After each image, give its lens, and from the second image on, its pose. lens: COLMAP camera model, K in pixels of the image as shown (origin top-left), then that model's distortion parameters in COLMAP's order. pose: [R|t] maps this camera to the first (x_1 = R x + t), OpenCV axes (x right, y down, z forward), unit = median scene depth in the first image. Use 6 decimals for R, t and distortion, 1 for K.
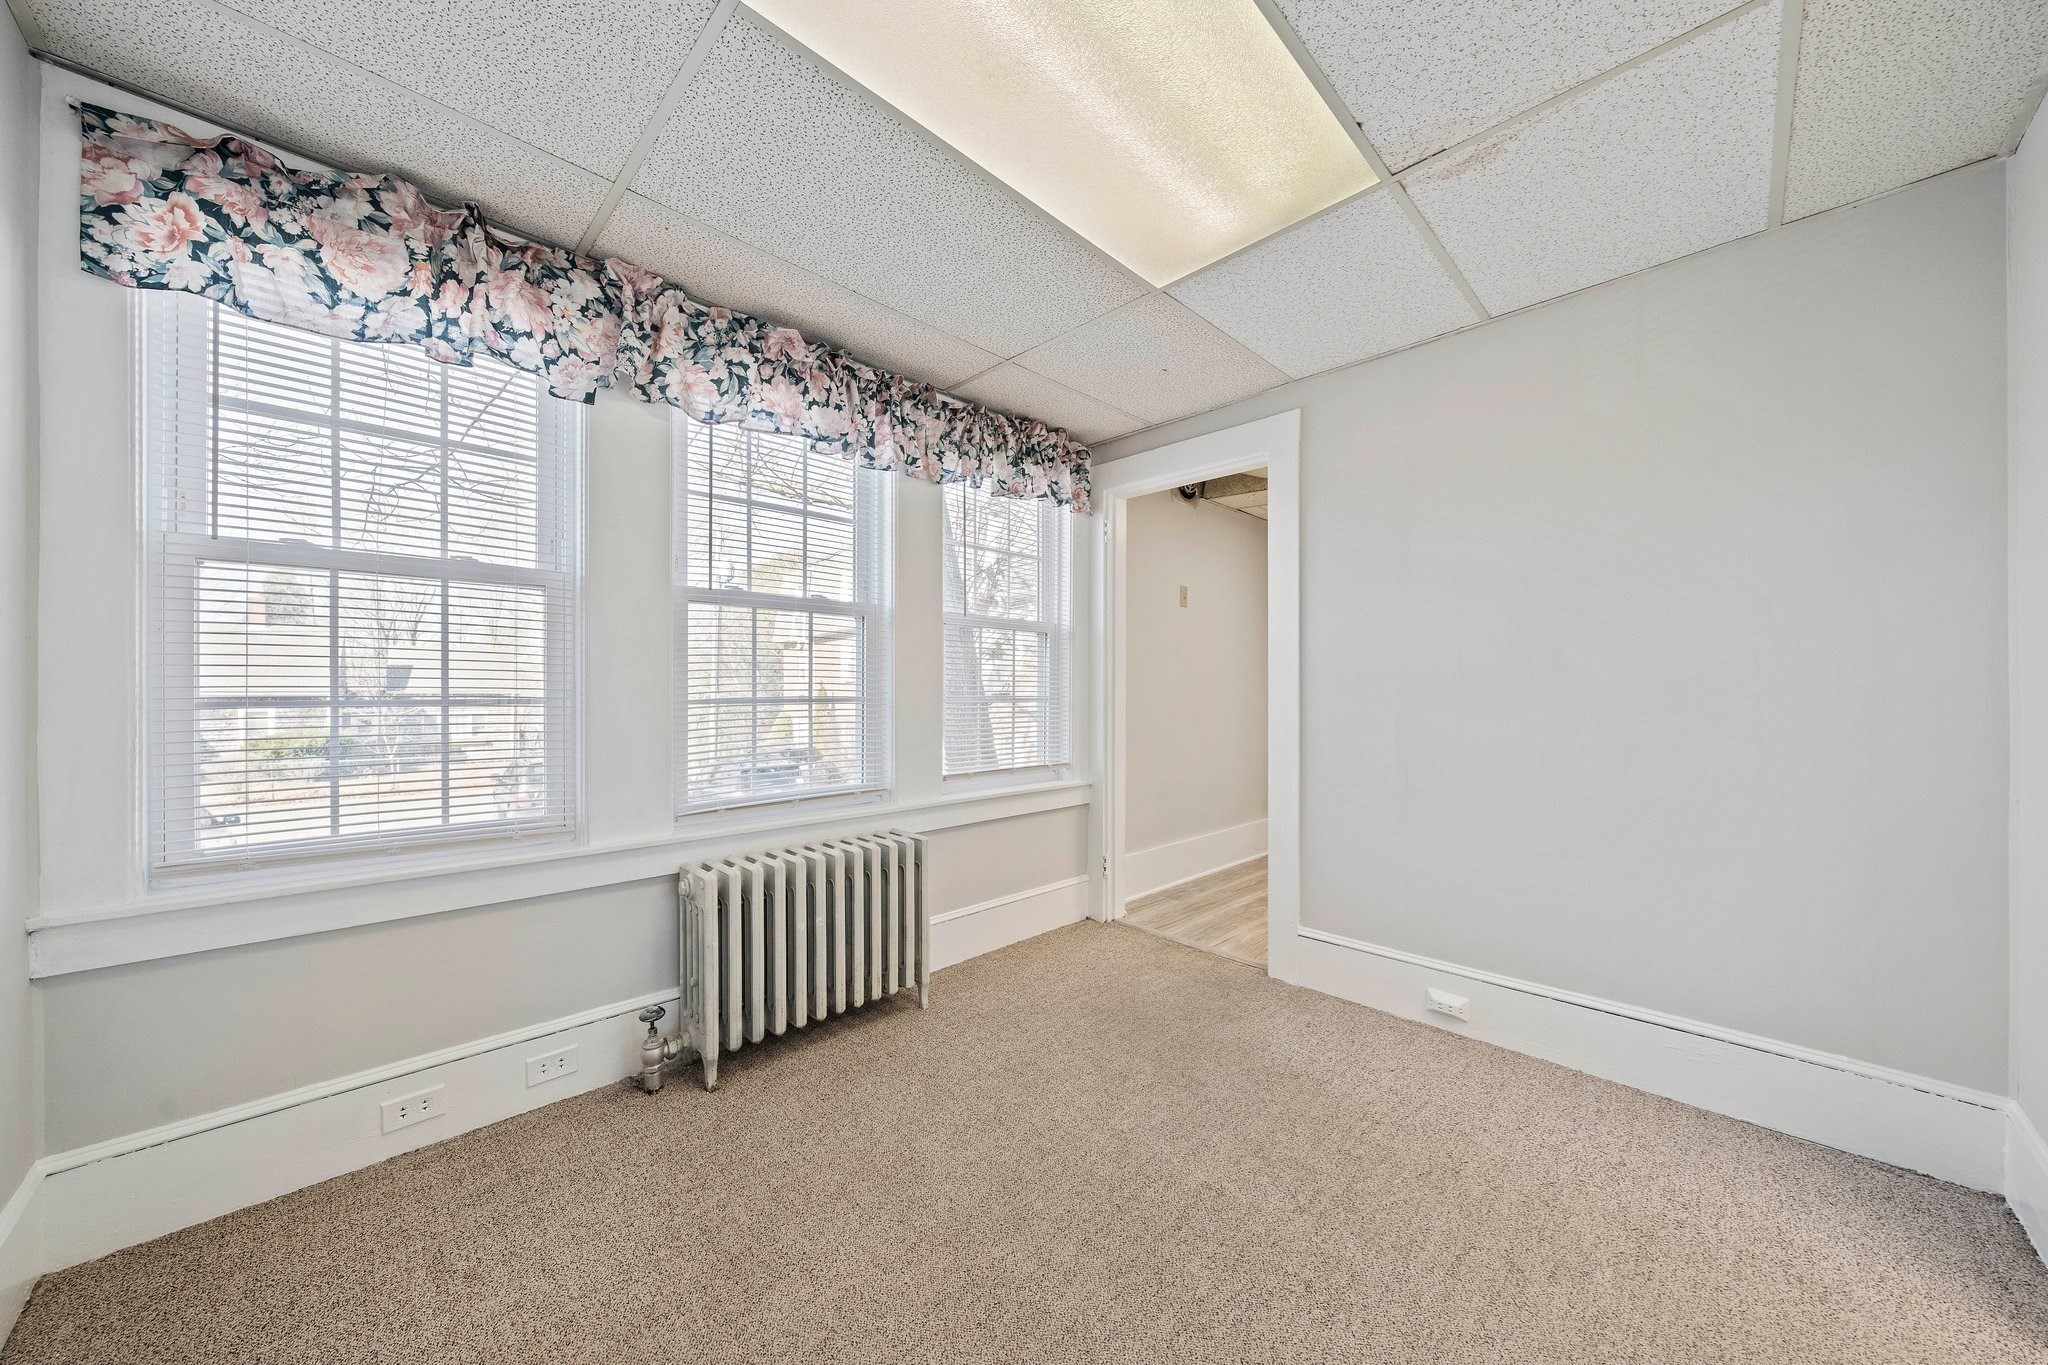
lens RADIAL K [[711.0, 0, 1012.6], [0, 711.0, 702.4], [0, 0, 1]] dist [-0.009944, 0.000117]
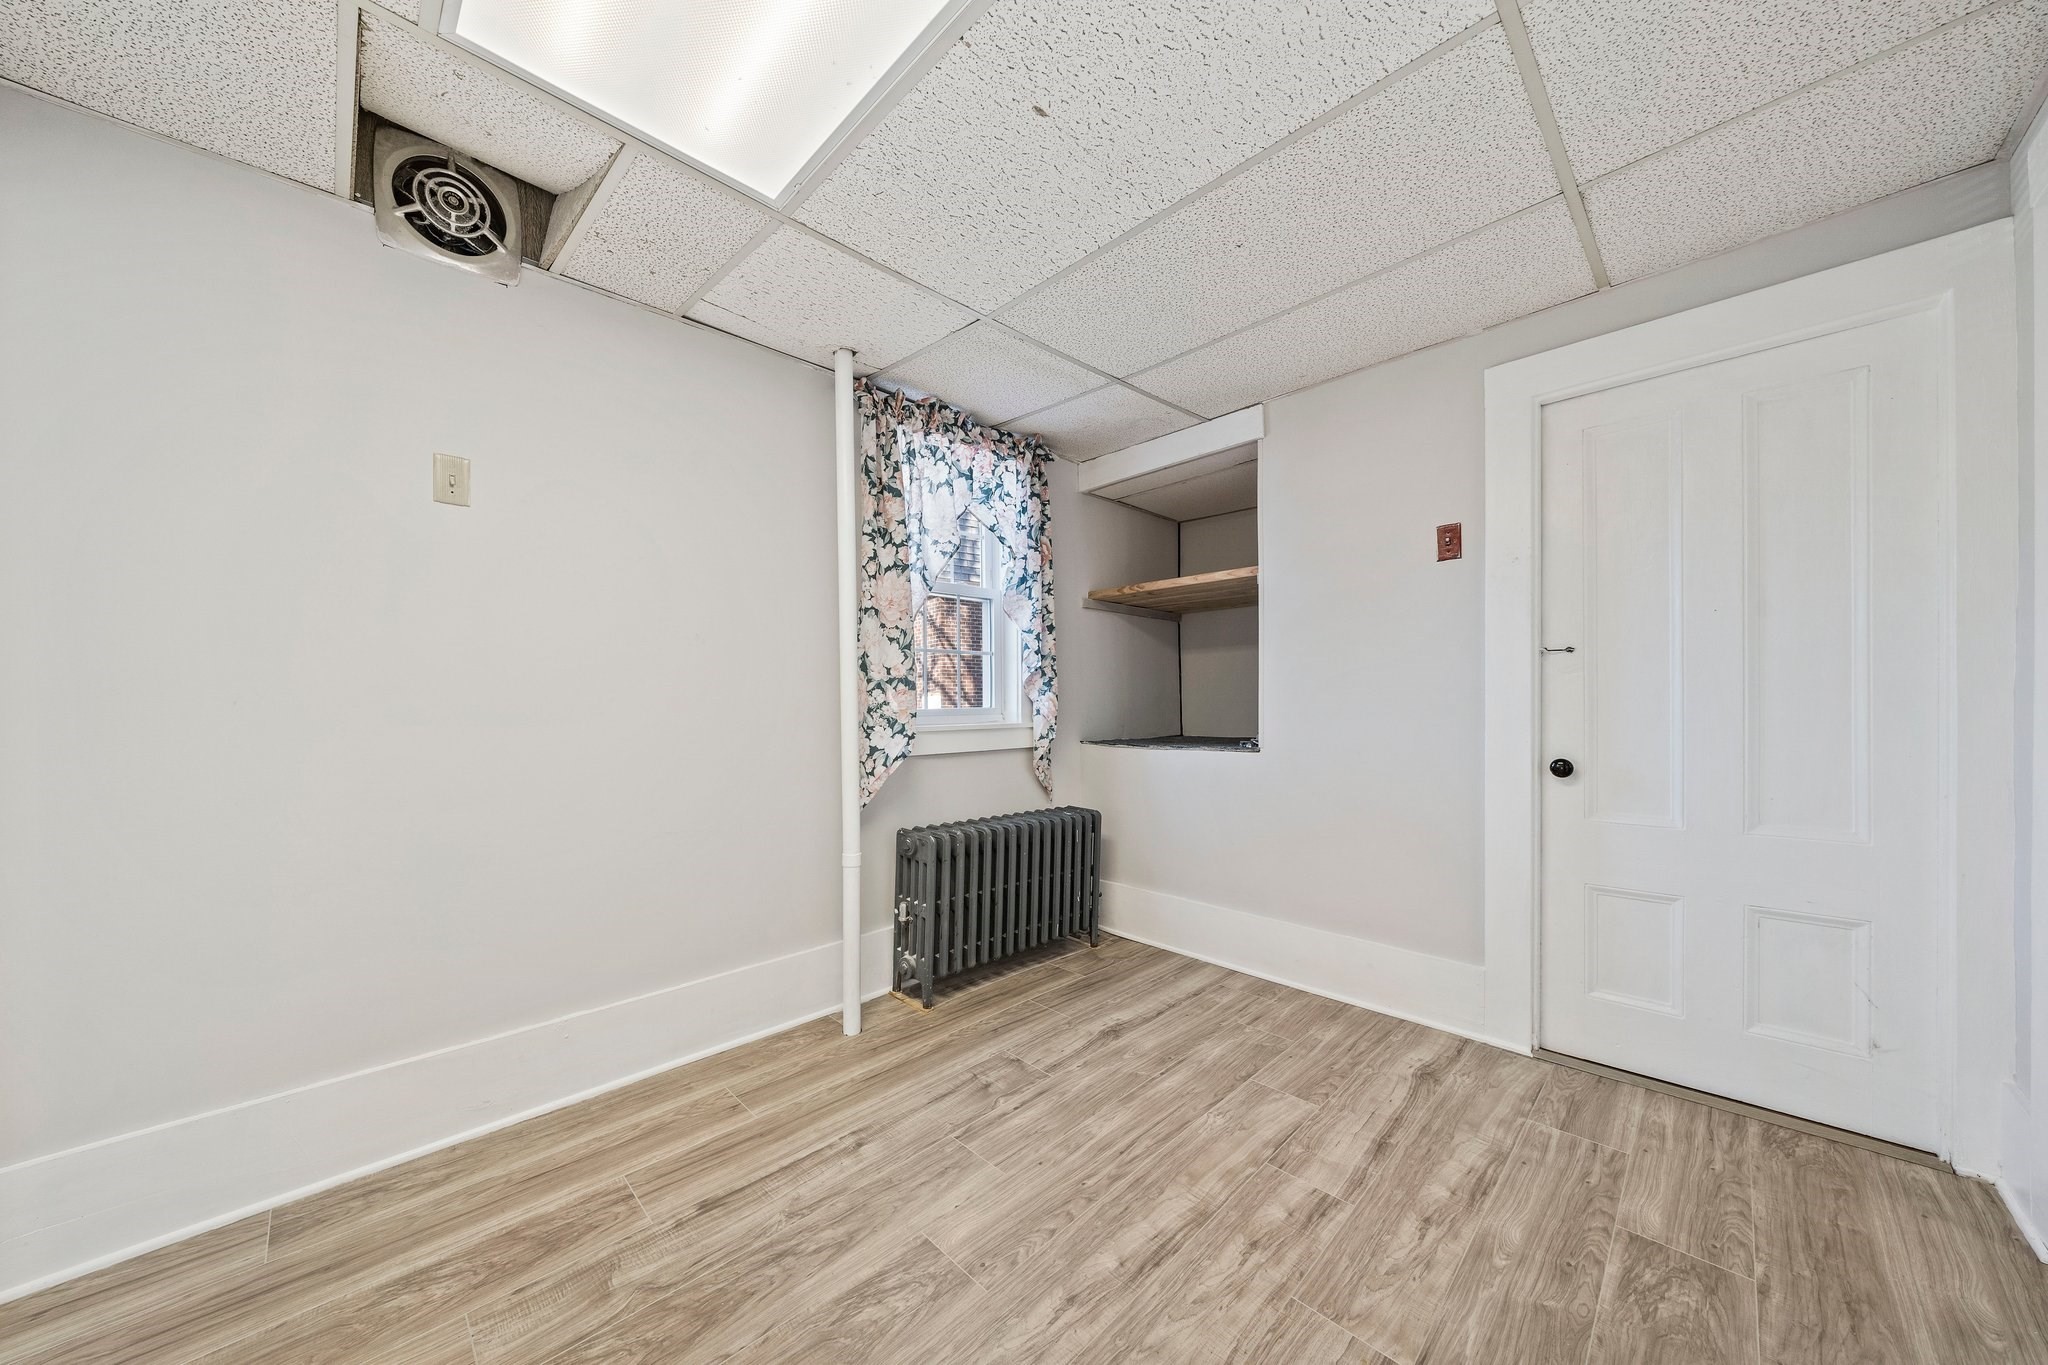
lens RADIAL K [[711.0, 0, 1012.6], [0, 711.0, 702.4], [0, 0, 1]] dist [-0.009944, 0.000117]
pose [[0.999933, -0.006849, -0.009362, 0.600278], [0.006767, 0.999938, -0.008830, -0.008409], [0.009422, 0.008766, 0.999917, 0.586501]]
